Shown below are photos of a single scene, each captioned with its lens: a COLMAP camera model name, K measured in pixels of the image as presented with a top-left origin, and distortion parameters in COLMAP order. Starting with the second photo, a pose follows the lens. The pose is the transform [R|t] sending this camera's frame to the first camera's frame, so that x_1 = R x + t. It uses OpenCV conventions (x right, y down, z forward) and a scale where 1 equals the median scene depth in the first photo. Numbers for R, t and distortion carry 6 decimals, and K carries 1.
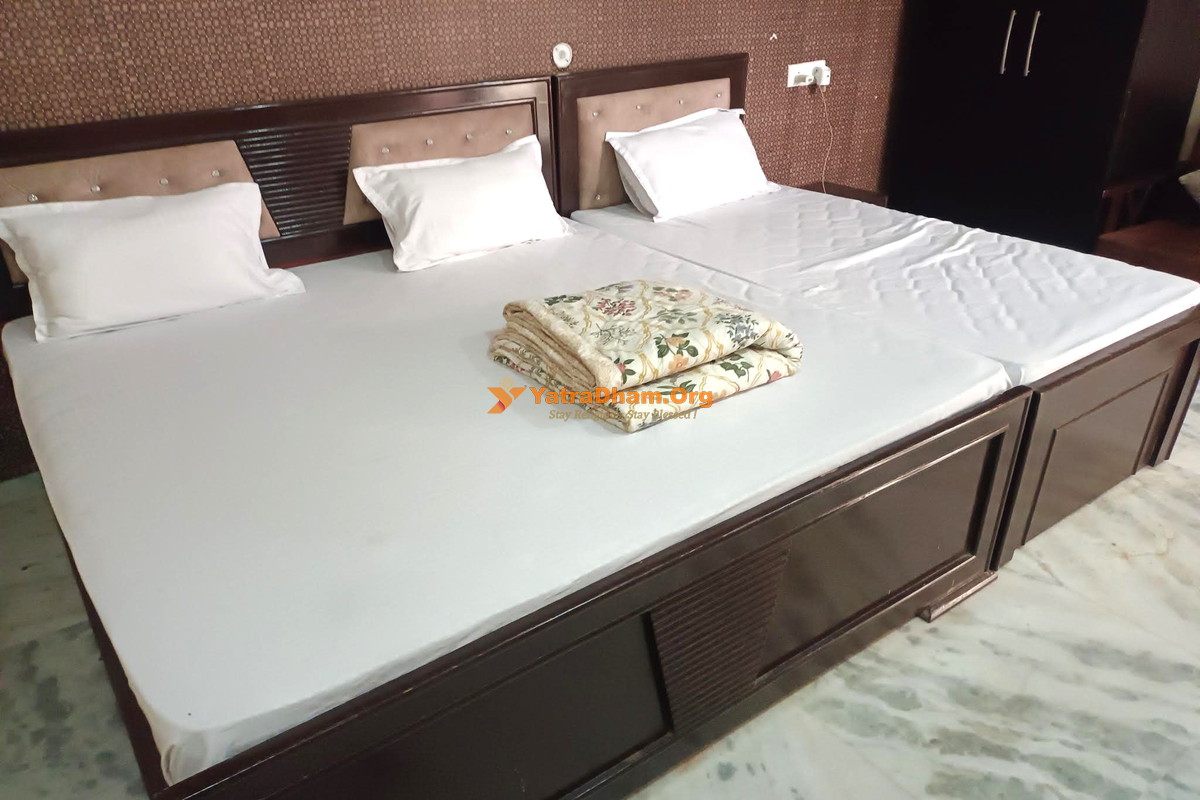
lens RADIAL K [[842.3, 0, 600.0], [0, 842.3, 400.0], [0, 0, 1]] dist [0.004289, 0.000045]
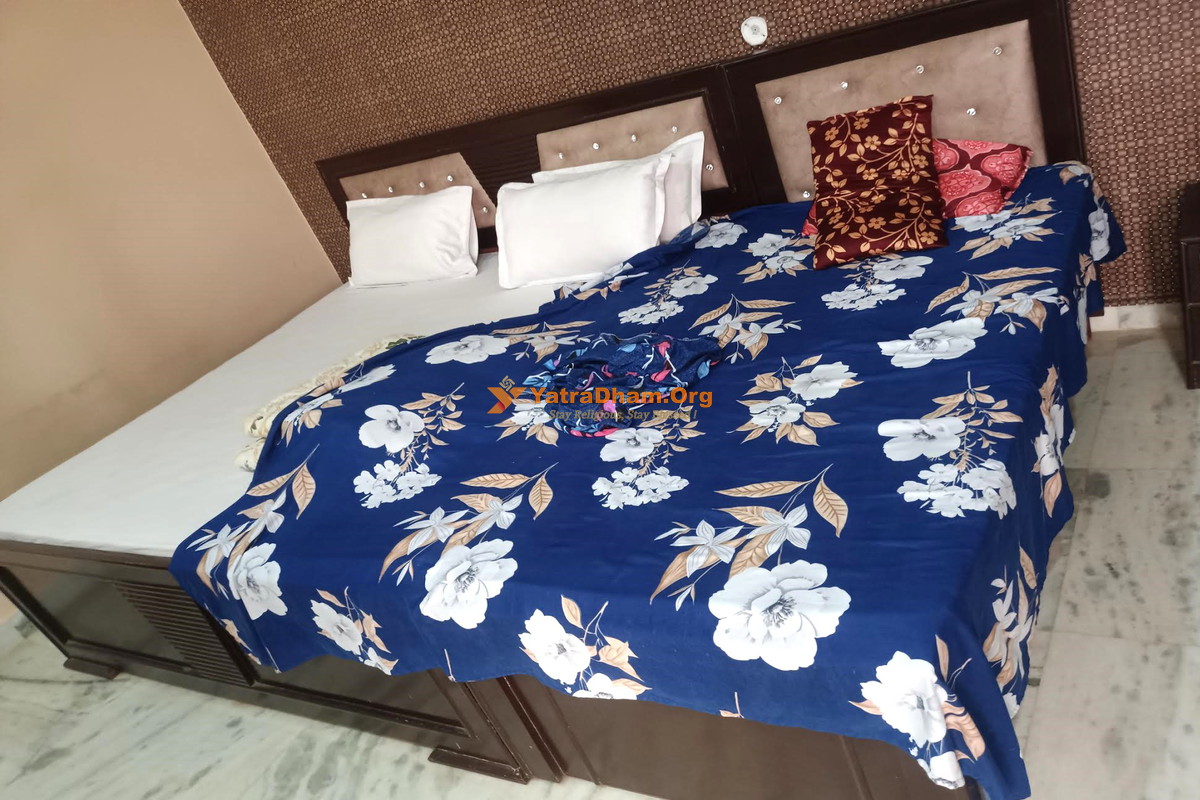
lens RADIAL K [[885.6, 0, 615.1], [0, 885.6, 428.9], [0, 0, 1]] dist [0.052697, -0.086830]
pose [[0.453318, 0.304716, -0.837646, 0.948226], [-0.155863, 0.952371, 0.262100, -0.297596], [0.877616, 0.011743, 0.479221, 0.556910]]
